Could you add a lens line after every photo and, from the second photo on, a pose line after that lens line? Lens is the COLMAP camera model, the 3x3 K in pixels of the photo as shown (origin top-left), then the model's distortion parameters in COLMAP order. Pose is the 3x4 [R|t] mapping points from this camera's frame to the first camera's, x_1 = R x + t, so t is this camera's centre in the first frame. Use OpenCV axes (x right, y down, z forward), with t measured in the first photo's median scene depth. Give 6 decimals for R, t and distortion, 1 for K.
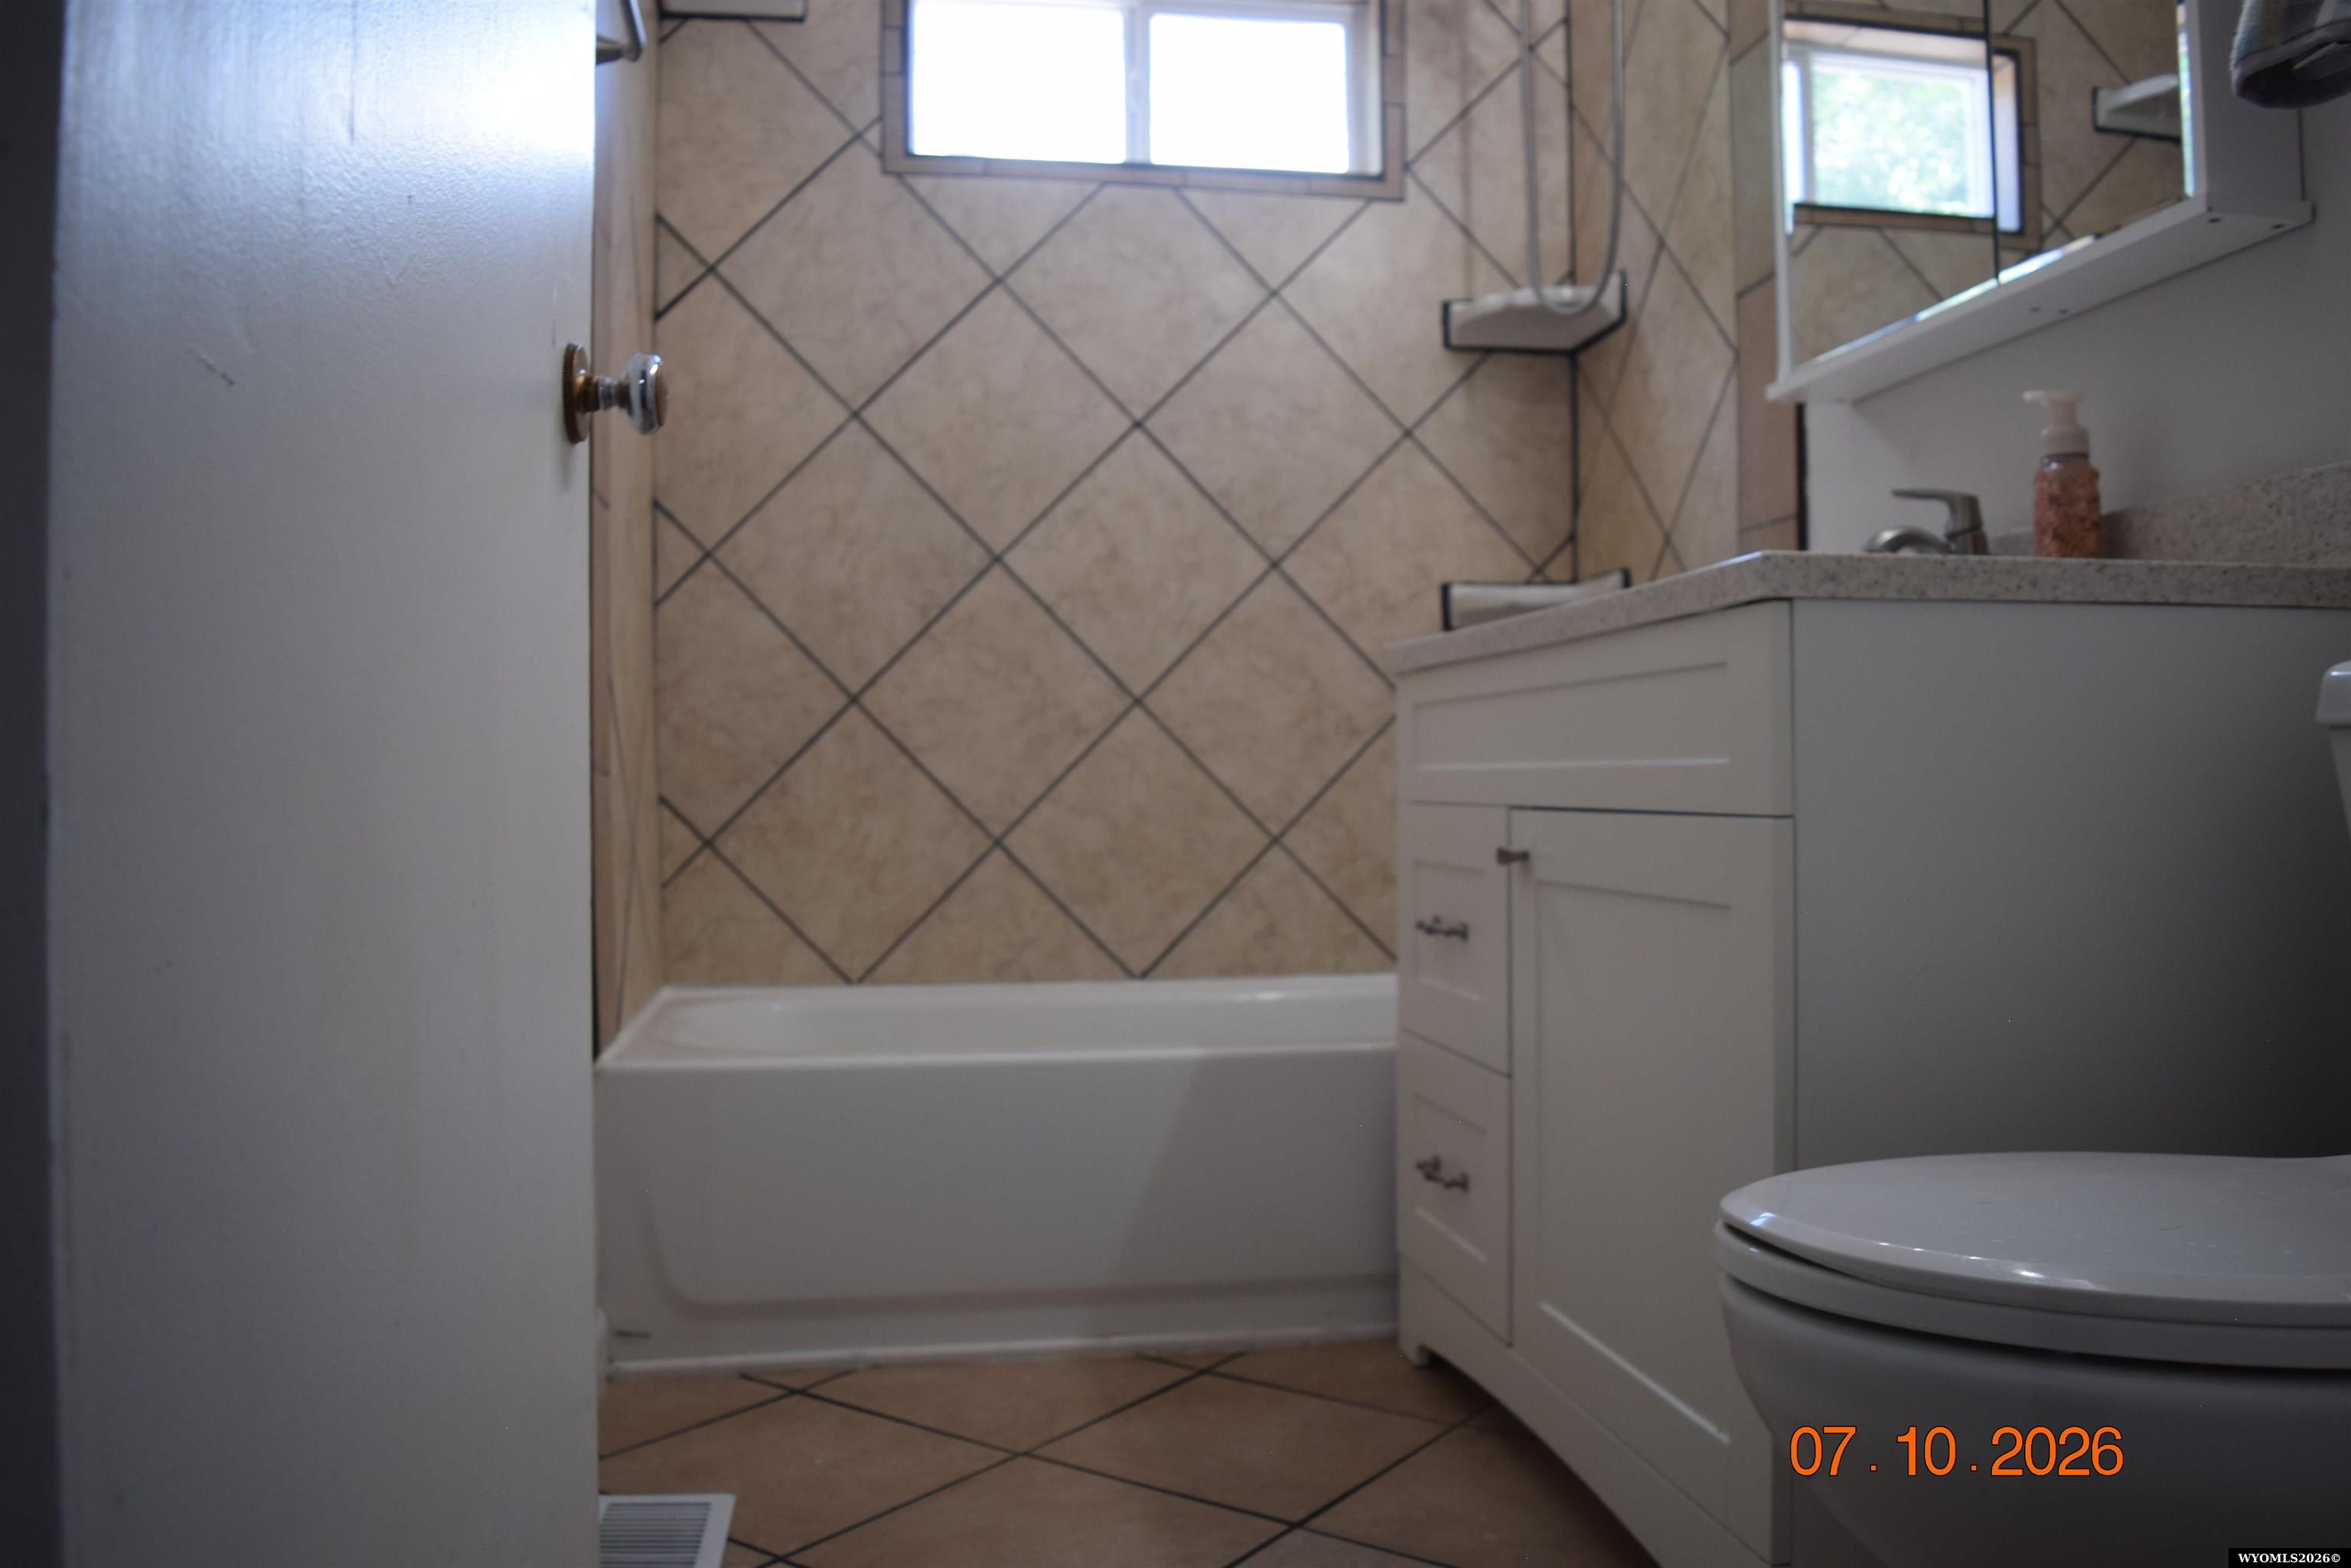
lens RADIAL K [[1795.1, 0, 1184.5], [0, 1795.1, 797.7], [0, 0, 1]] dist [-0.084416, 0.018515]
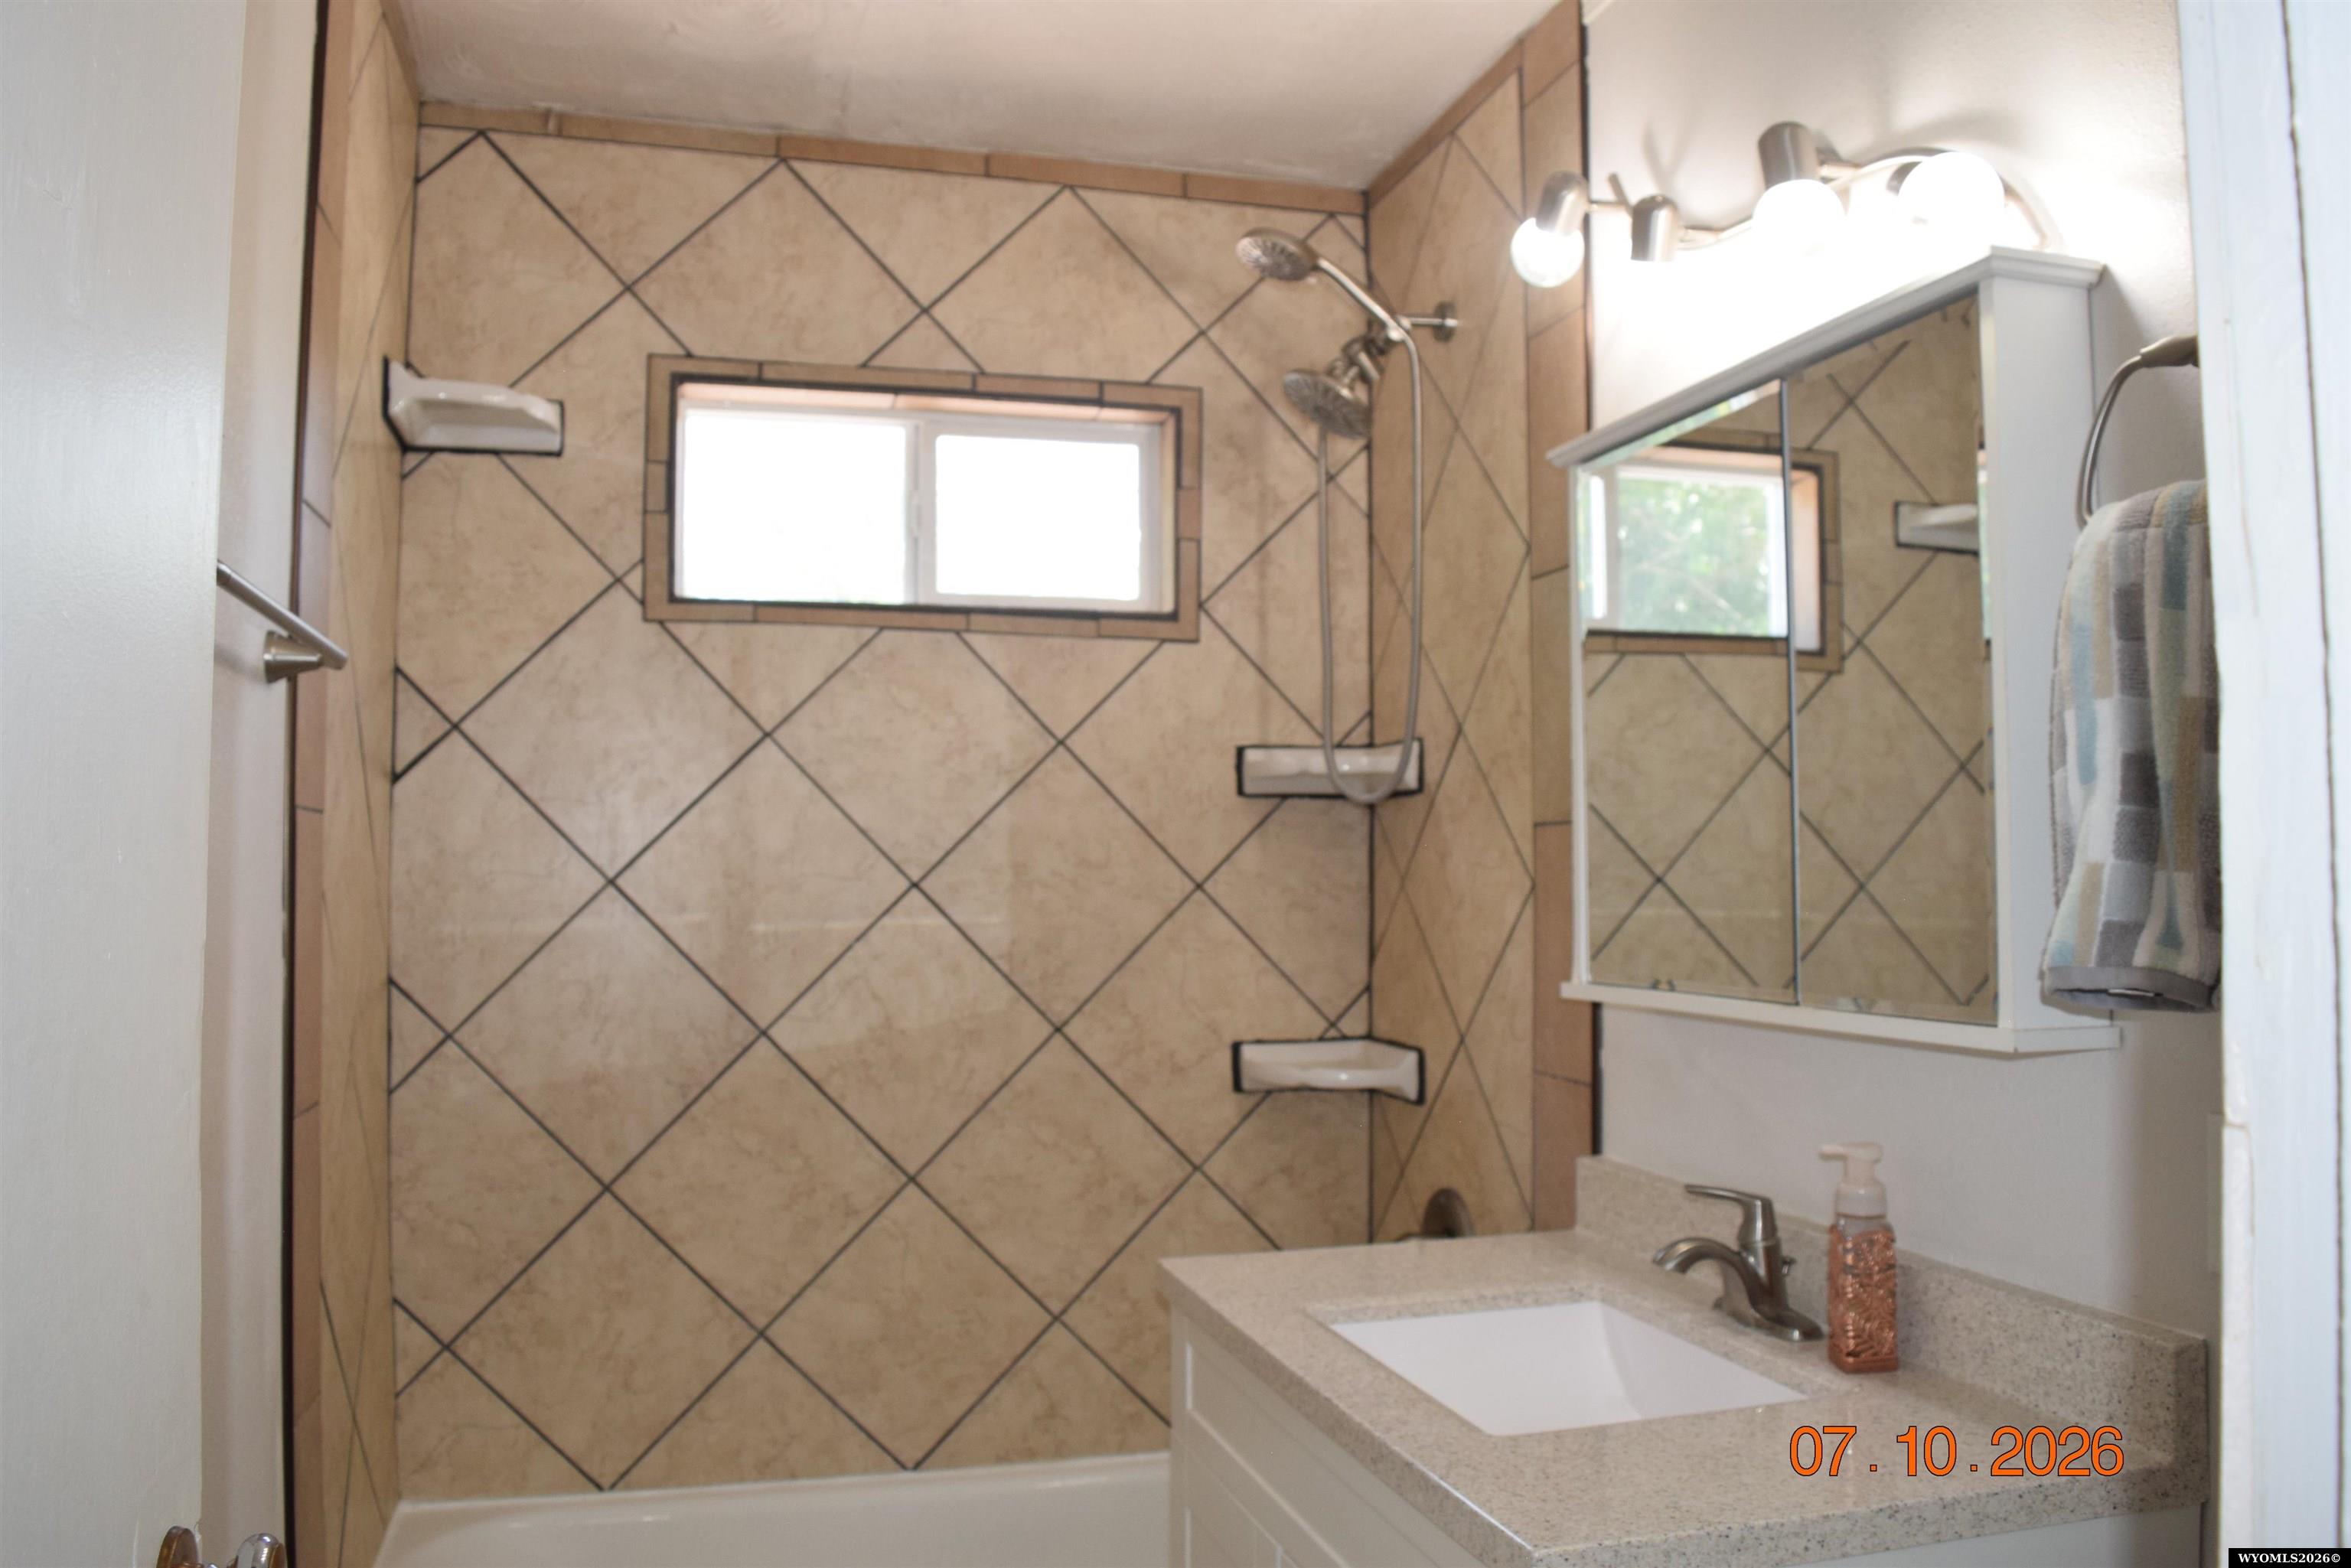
lens RADIAL K [[1795.1, 0, 1168.8], [0, 1795.1, 773.0], [0, 0, 1]] dist [-0.084416, 0.018515]
pose [[0.995867, 0.010595, 0.090203, 0.021734], [-0.006704, 0.999038, -0.043332, -0.228662], [-0.090576, 0.042548, 0.994980, 0.040035]]
